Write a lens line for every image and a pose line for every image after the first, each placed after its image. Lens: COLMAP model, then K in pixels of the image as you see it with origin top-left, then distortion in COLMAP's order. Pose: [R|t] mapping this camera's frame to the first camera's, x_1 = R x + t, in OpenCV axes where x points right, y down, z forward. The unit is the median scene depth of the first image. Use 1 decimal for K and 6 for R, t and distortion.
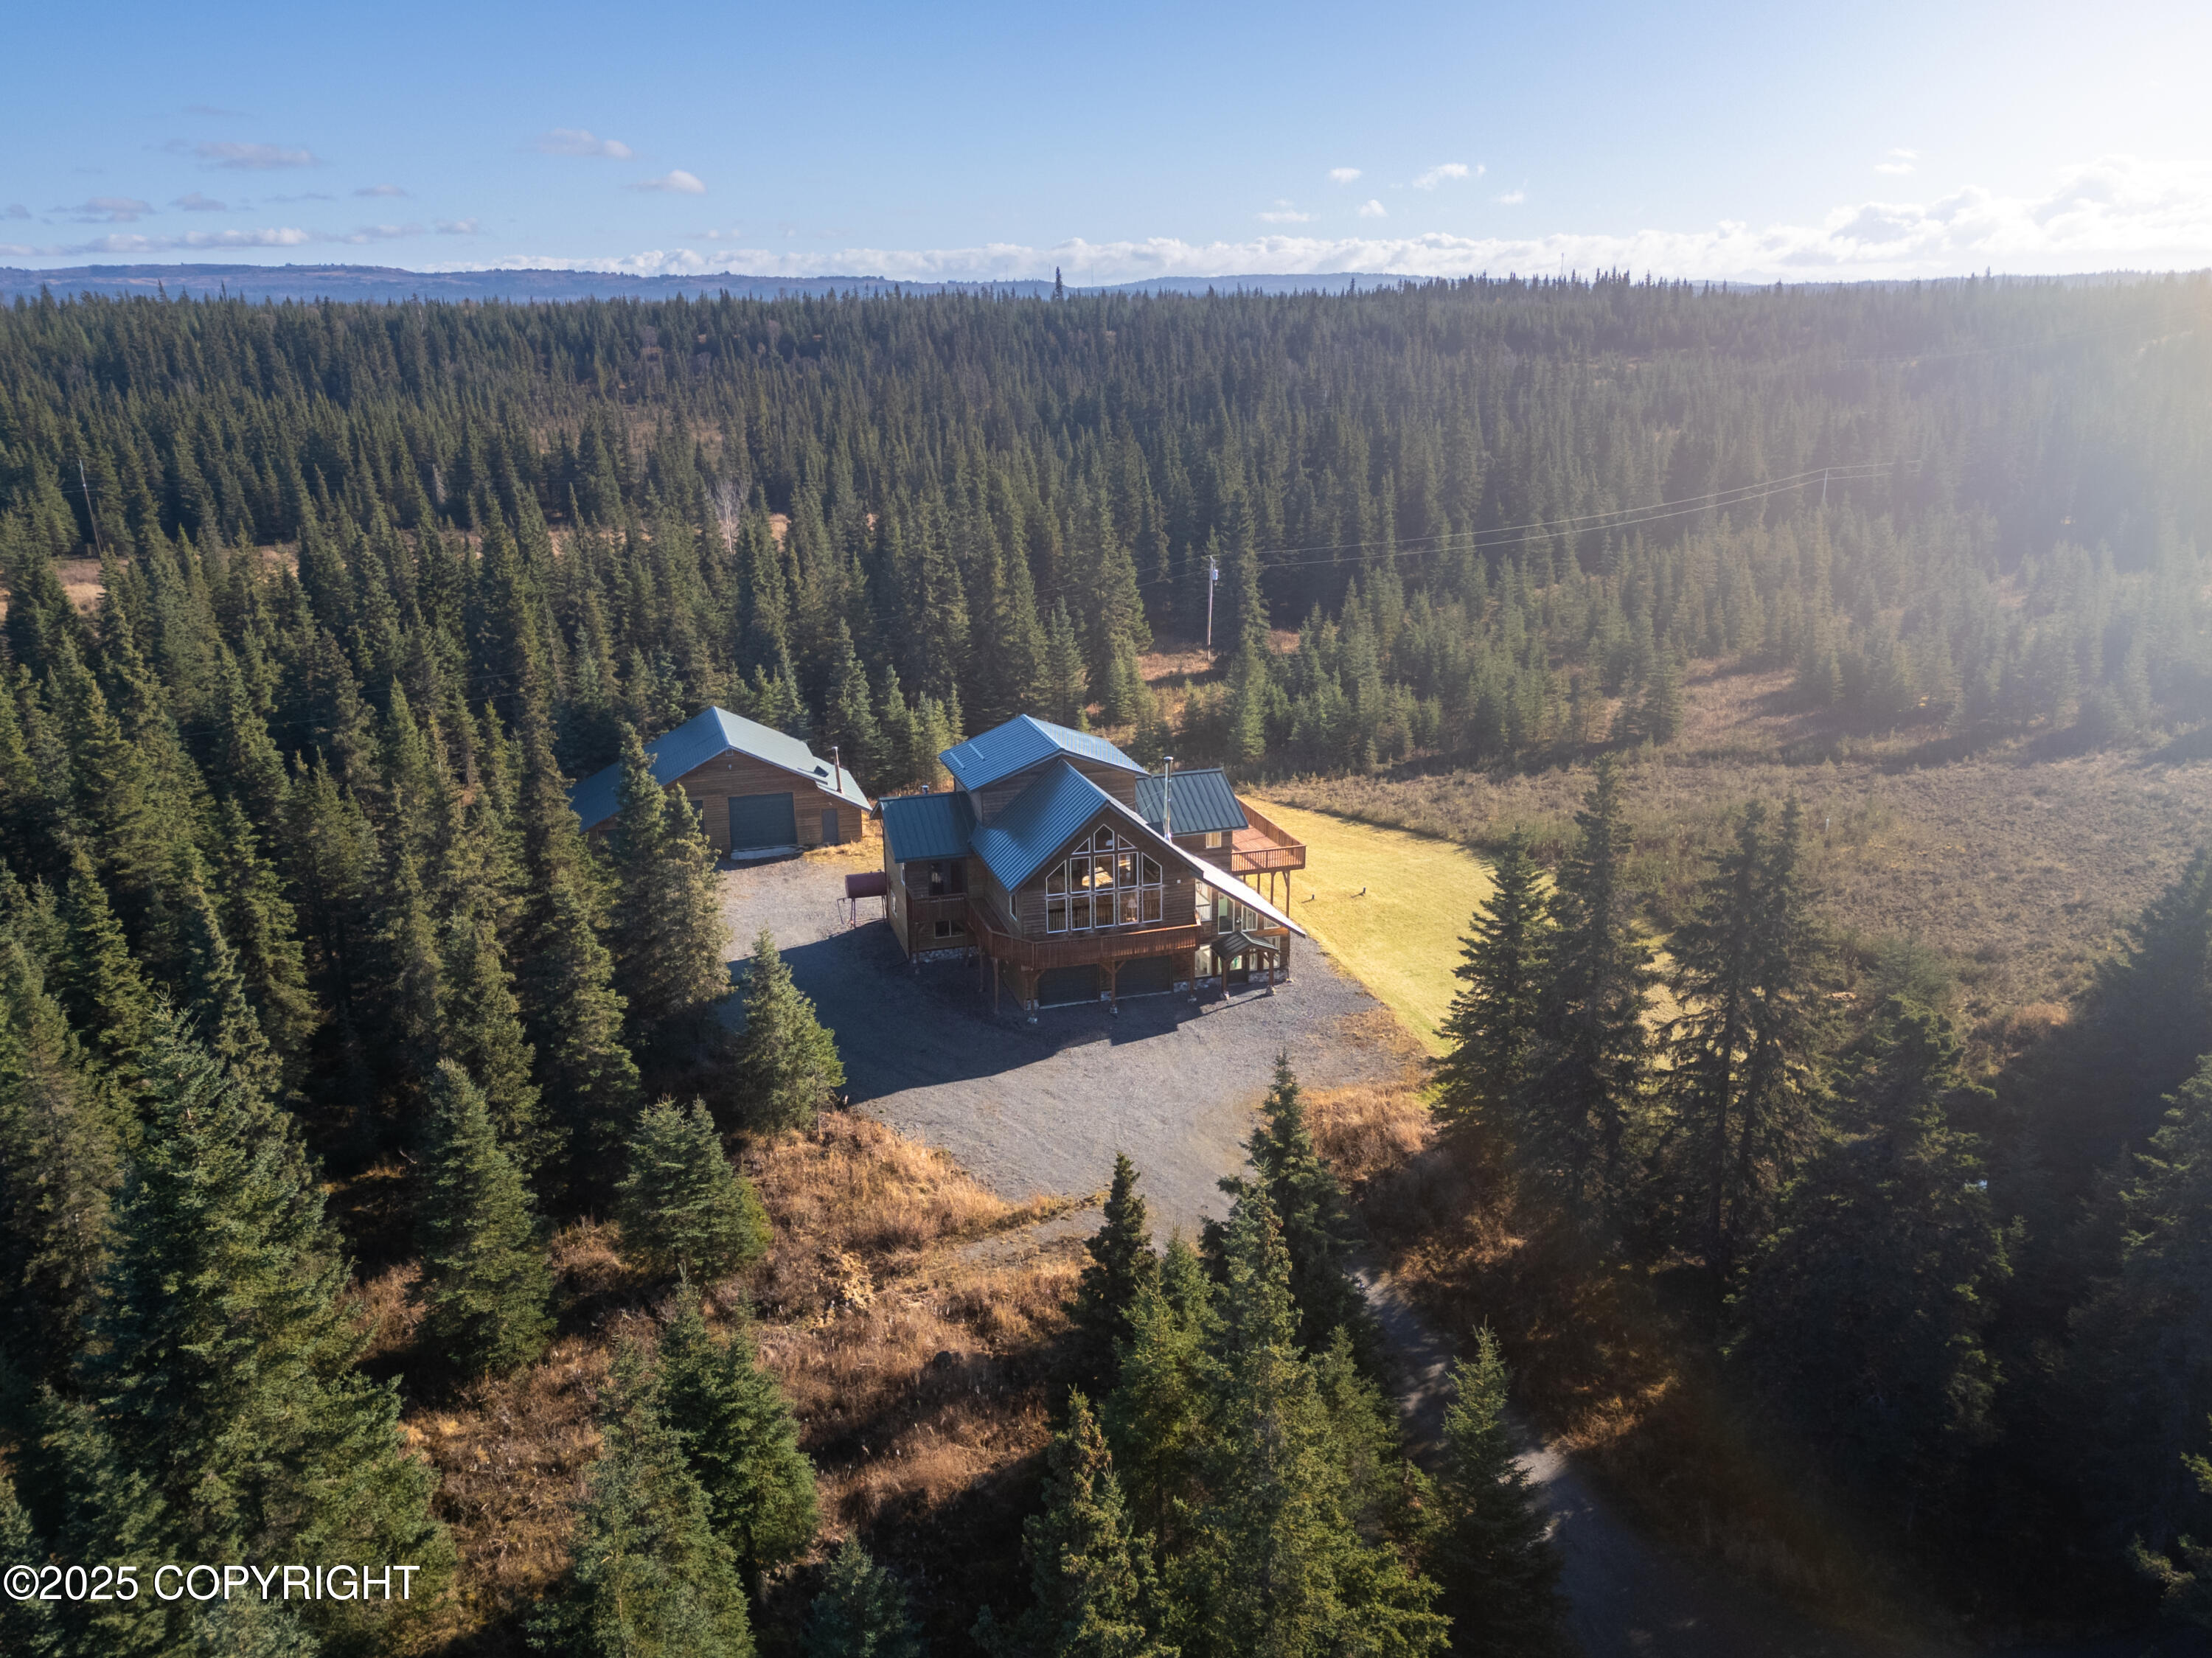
lens RADIAL K [[1571.9, 0, 1001.3], [0, 1571.9, 887.2], [0, 0, 1]] dist [0.095998, -0.122018]
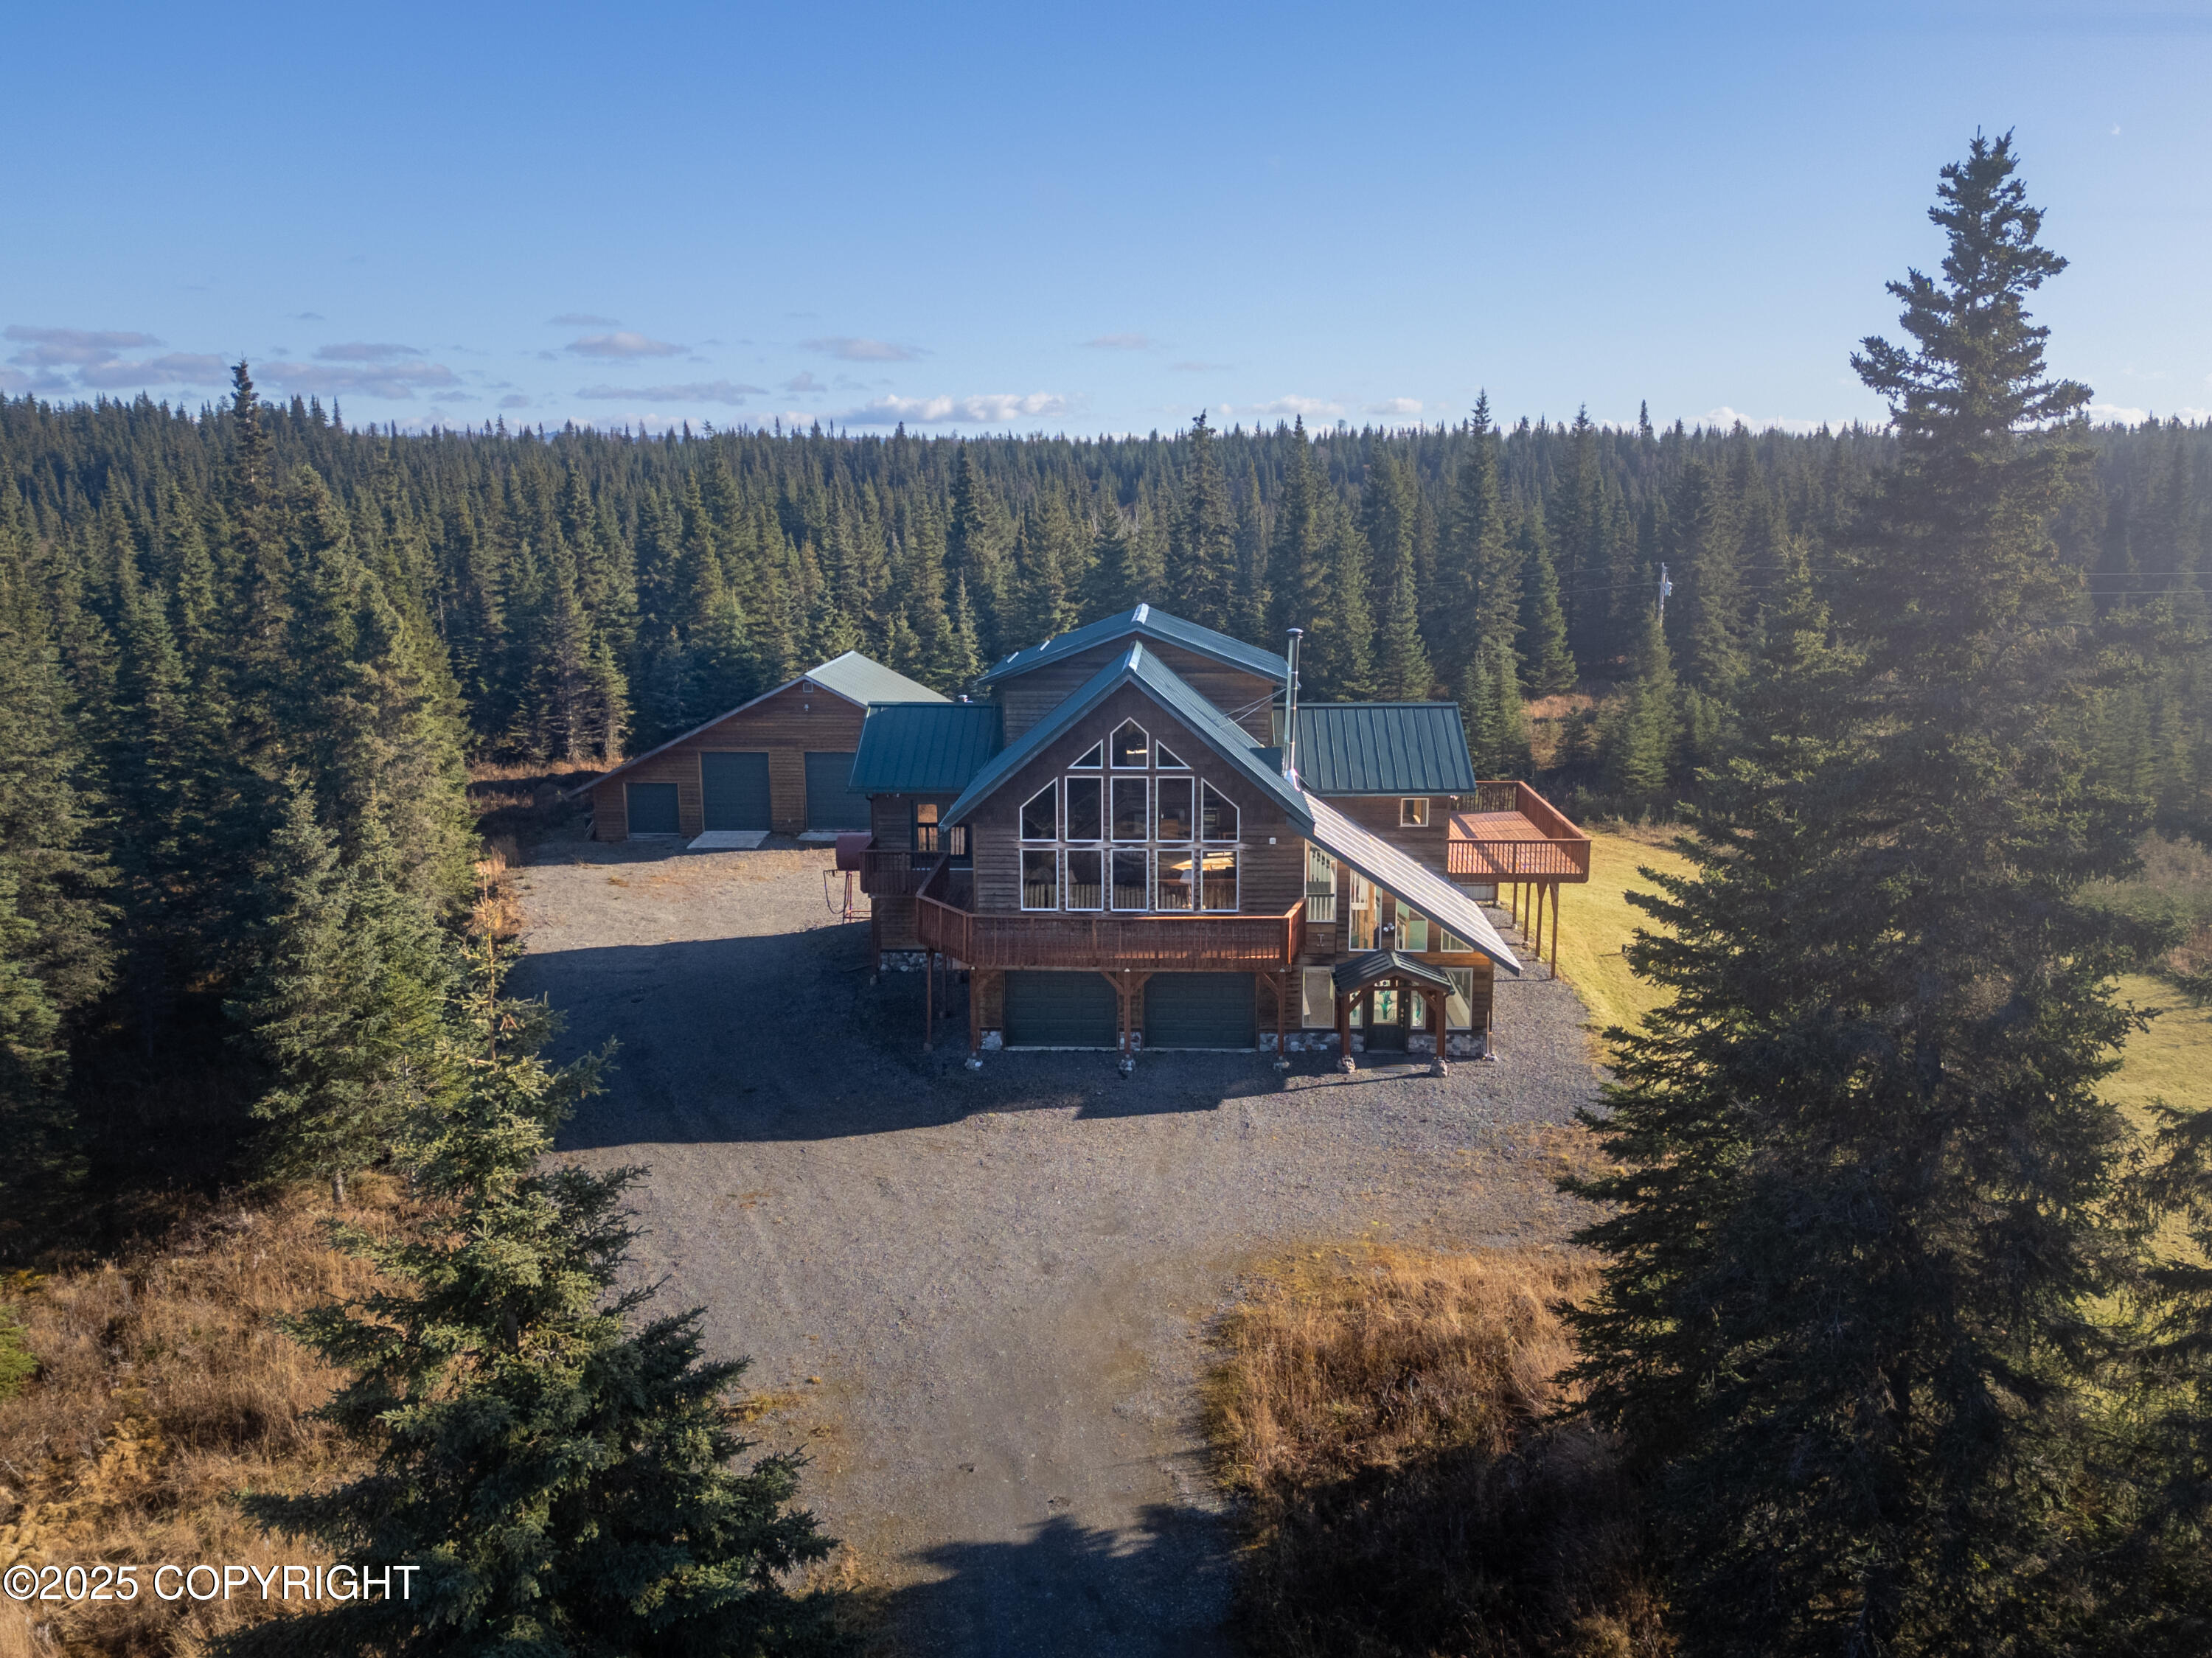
lens RADIAL K [[1649.7, 0, 1106.0], [0, 1649.7, 829.0], [0, 0, 1]] dist [0.096390, -0.143589]
pose [[0.961338, 0.075151, -0.264920, 0.206462], [-0.109015, 0.987305, -0.115519, 0.063871], [0.252875, 0.139933, 0.957326, 0.436635]]
